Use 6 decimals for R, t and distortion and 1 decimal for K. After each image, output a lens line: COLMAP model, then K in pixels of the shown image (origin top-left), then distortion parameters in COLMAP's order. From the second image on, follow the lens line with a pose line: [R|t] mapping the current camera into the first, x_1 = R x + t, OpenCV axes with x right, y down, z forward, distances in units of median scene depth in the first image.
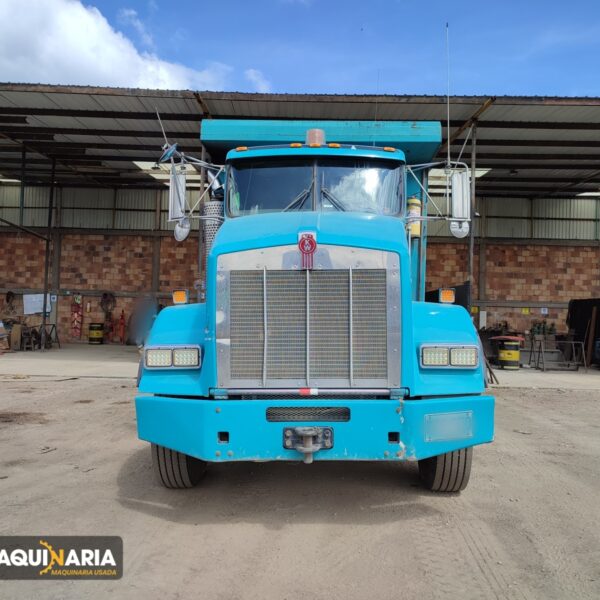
lens RADIAL K [[581.4, 0, 297.9], [0, 581.4, 299.9], [0, 0, 1]] dist [0.023958, 0.000000]
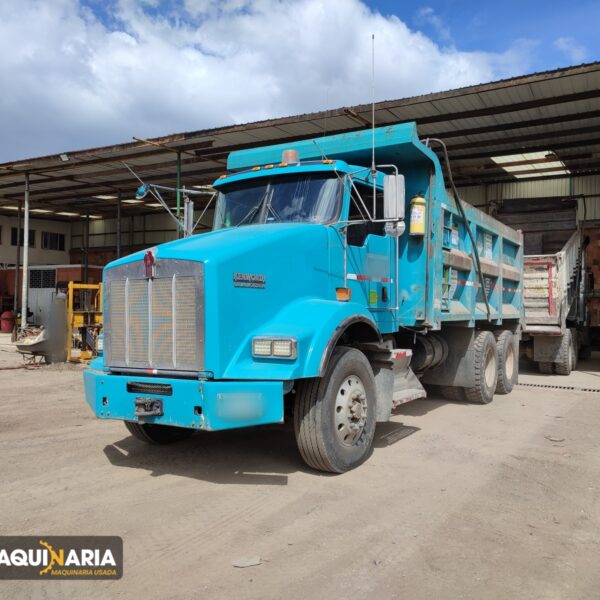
lens RADIAL K [[581.4, 0, 301.1], [0, 581.4, 295.4], [0, 0, 1]] dist [0.023958, 0.000000]
pose [[0.873153, -0.016647, -0.487162, 0.928485], [0.016761, 0.999851, -0.004126, -0.002621], [0.487158, -0.004563, 0.873302, 0.015390]]
